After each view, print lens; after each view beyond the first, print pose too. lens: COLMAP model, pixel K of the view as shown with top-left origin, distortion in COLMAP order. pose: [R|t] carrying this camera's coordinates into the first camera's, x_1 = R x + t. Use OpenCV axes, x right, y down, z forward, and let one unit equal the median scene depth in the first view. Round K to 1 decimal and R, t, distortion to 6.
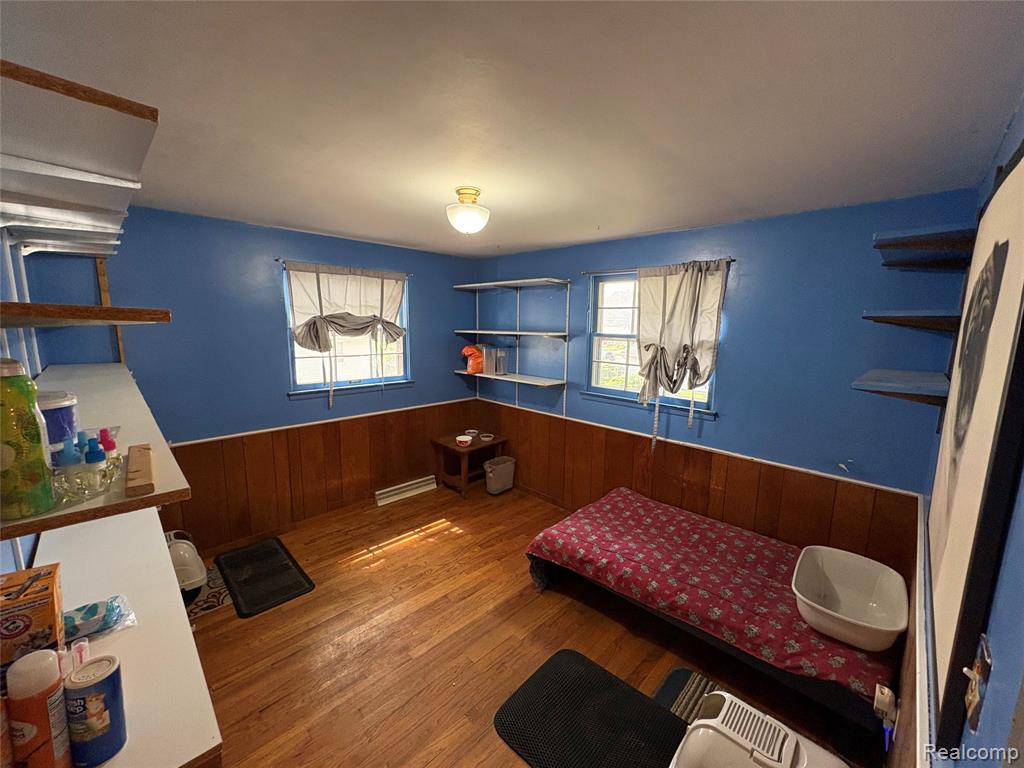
lens RADIAL K [[405.7, 0, 510.9], [0, 405.7, 387.0], [0, 0, 1]] dist [-0.002406, 0.000092]
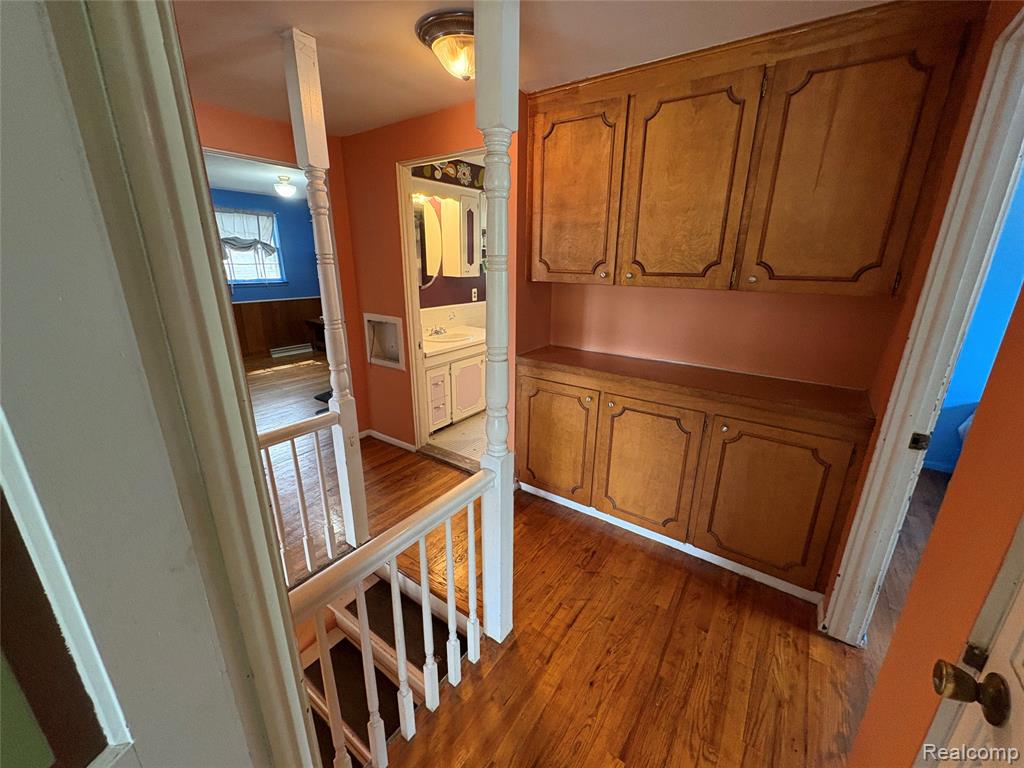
lens RADIAL K [[405.7, 0, 511.8], [0, 405.7, 387.2], [0, 0, 1]] dist [-0.002406, 0.000092]
pose [[0.987617, -0.051440, 0.148213, 0.400269], [0.029281, 0.988556, 0.147984, 0.197583], [-0.154129, -0.141812, 0.977821, -0.820067]]
